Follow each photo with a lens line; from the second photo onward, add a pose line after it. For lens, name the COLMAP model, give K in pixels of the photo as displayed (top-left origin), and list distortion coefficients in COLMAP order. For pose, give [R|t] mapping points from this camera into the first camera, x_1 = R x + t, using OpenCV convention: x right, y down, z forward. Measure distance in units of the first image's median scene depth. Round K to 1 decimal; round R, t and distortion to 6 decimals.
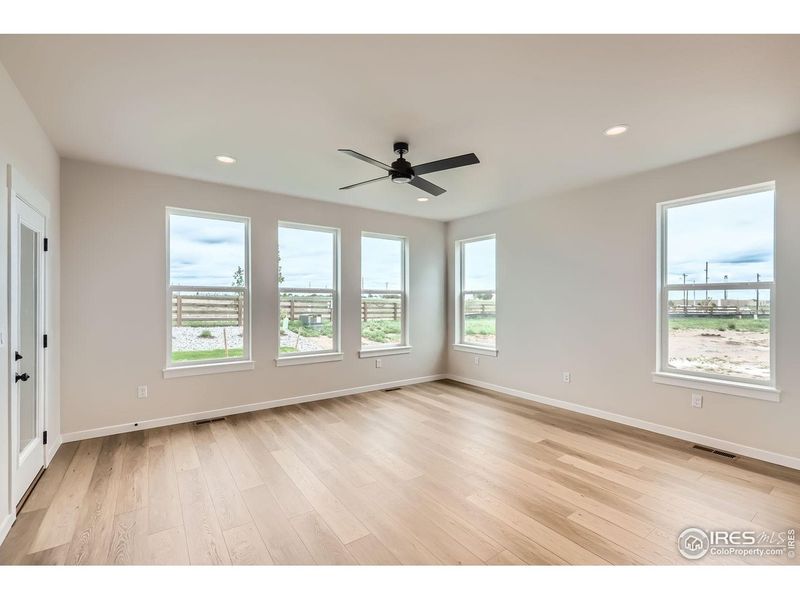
lens RADIAL K [[360.9, 0, 399.1], [0, 360.9, 299.9], [0, 0, 1]] dist [-0.001660, 0.001270]
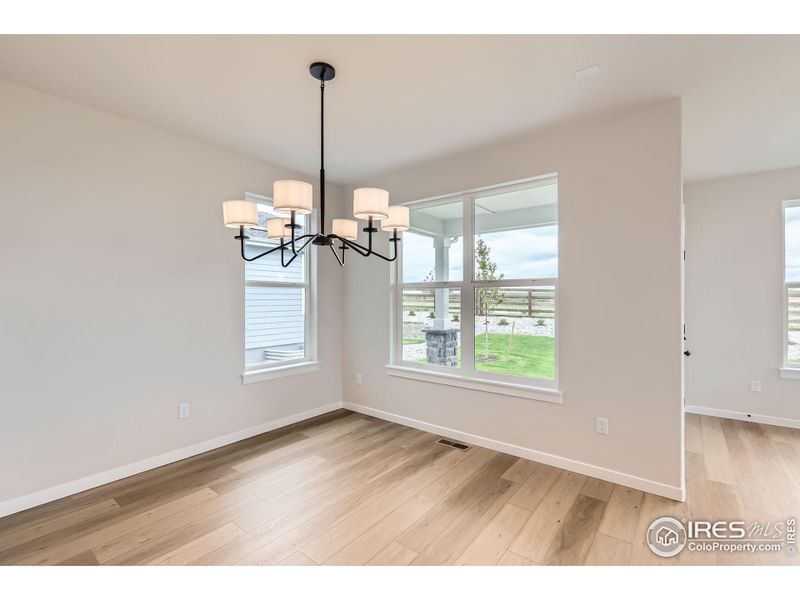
lens RADIAL K [[364.5, 0, 405.0], [0, 364.5, 295.9], [0, 0, 1]] dist [-0.007293, 0.000301]
pose [[0.300991, -0.007130, -0.953600, -0.023557], [0.005888, 0.999967, -0.005618, -0.001964], [0.953609, -0.003923, 0.301023, -0.246475]]
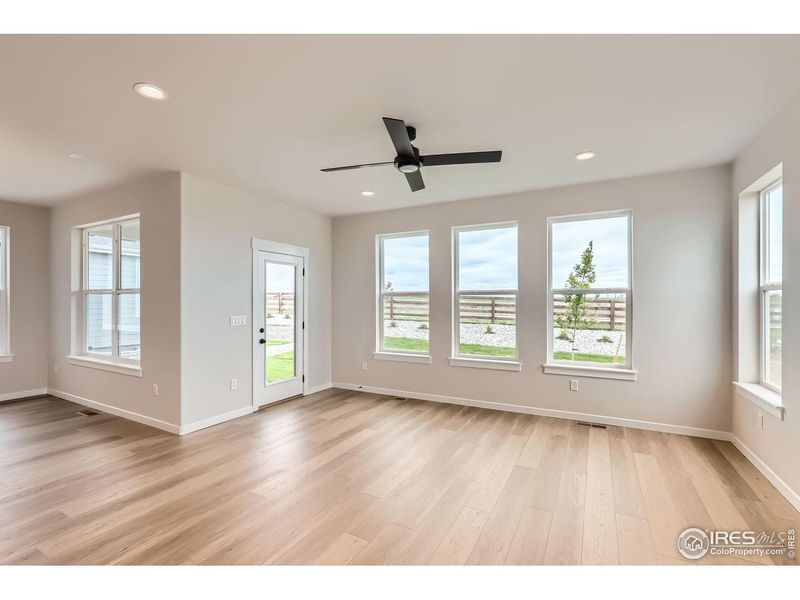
lens RADIAL K [[360.9, 0, 397.7], [0, 360.9, 302.9], [0, 0, 1]] dist [-0.001660, 0.001270]
pose [[0.455407, 0.002177, -0.890281, 0.585519], [0.000077, 0.999997, 0.002484, -0.001171], [0.890283, -0.001200, 0.455405, 0.416445]]
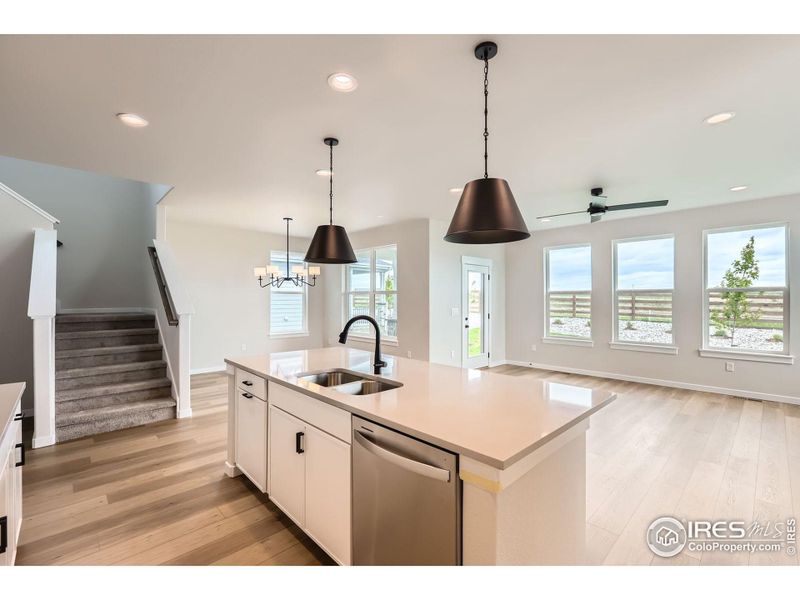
lens RADIAL K [[360.9, 0, 400.1], [0, 360.9, 297.3], [0, 0, 1]] dist [-0.001660, 0.001270]
pose [[0.175635, -0.002786, -0.984451, 0.934737], [0.002425, 0.999994, -0.002397, -0.006396], [0.984452, -0.001966, 0.175641, -0.017959]]
